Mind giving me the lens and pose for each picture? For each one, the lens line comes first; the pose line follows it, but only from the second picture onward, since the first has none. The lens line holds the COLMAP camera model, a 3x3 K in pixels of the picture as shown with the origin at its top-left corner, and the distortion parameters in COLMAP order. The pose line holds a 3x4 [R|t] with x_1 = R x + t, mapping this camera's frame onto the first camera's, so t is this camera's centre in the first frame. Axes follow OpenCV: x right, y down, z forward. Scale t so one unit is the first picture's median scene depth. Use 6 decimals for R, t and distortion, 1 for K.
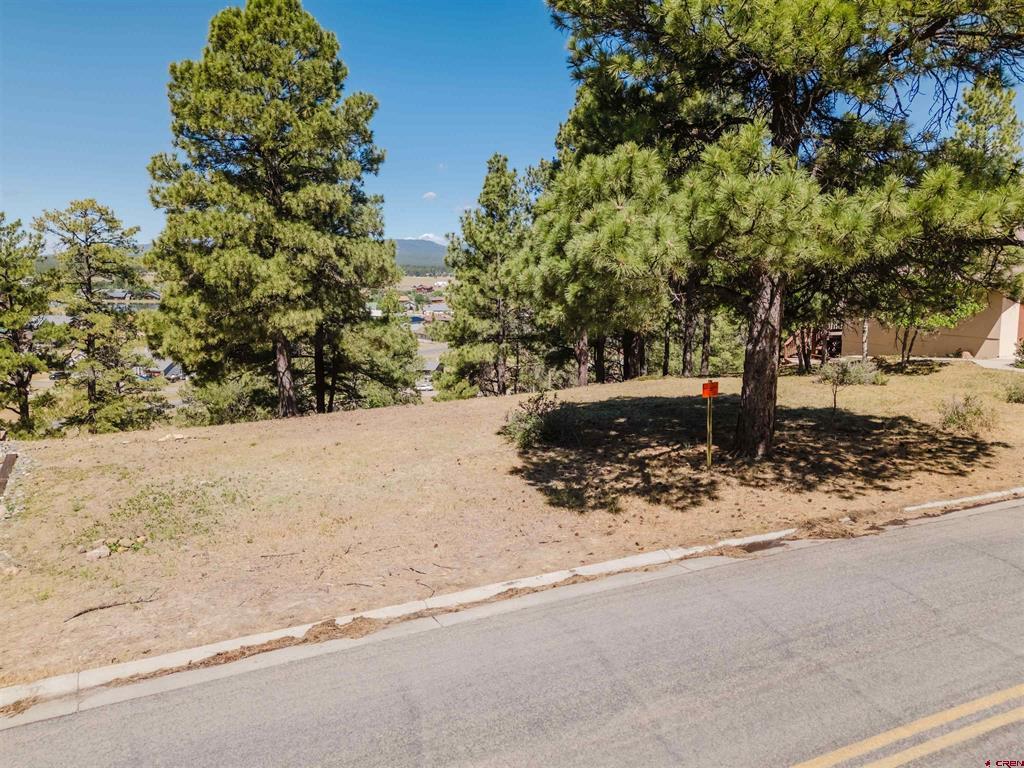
lens RADIAL K [[807.5, 0, 512.5], [0, 807.5, 387.0], [0, 0, 1]] dist [0.042307, -0.021331]
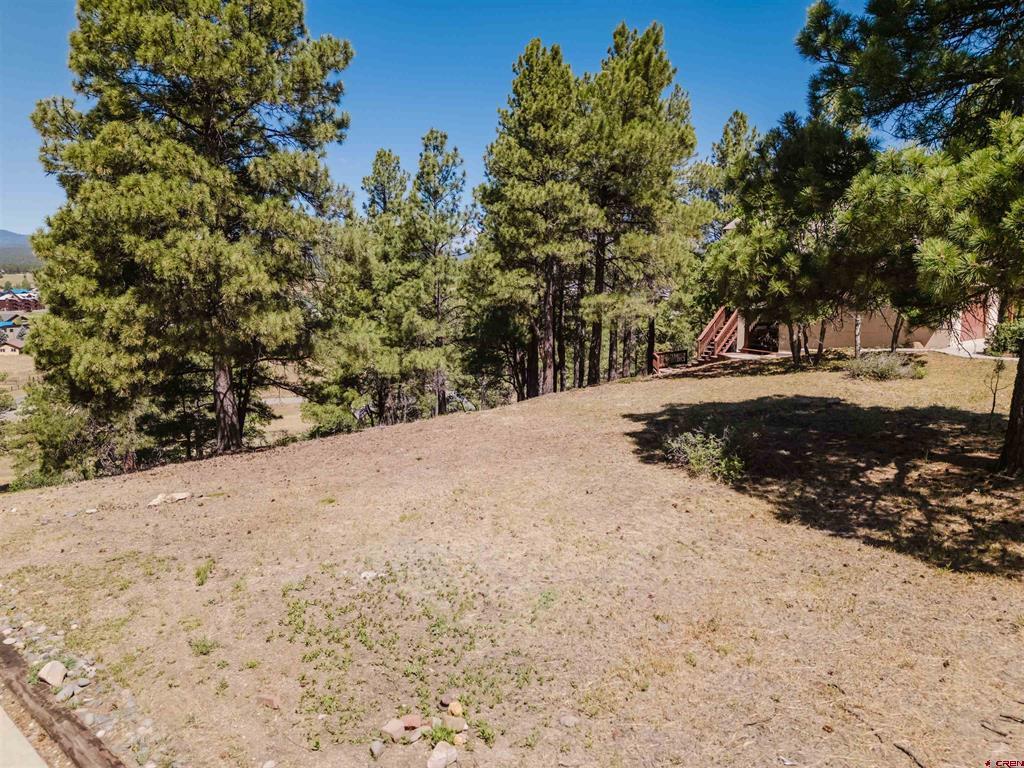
lens RADIAL K [[807.5, 0, 512.0], [0, 807.5, 378.8], [0, 0, 1]] dist [0.042307, -0.021331]
pose [[0.957290, -0.040976, 0.286212, -0.269793], [0.043959, 0.999025, -0.004001, -0.018614], [-0.285769, 0.016412, 0.958158, 0.201288]]
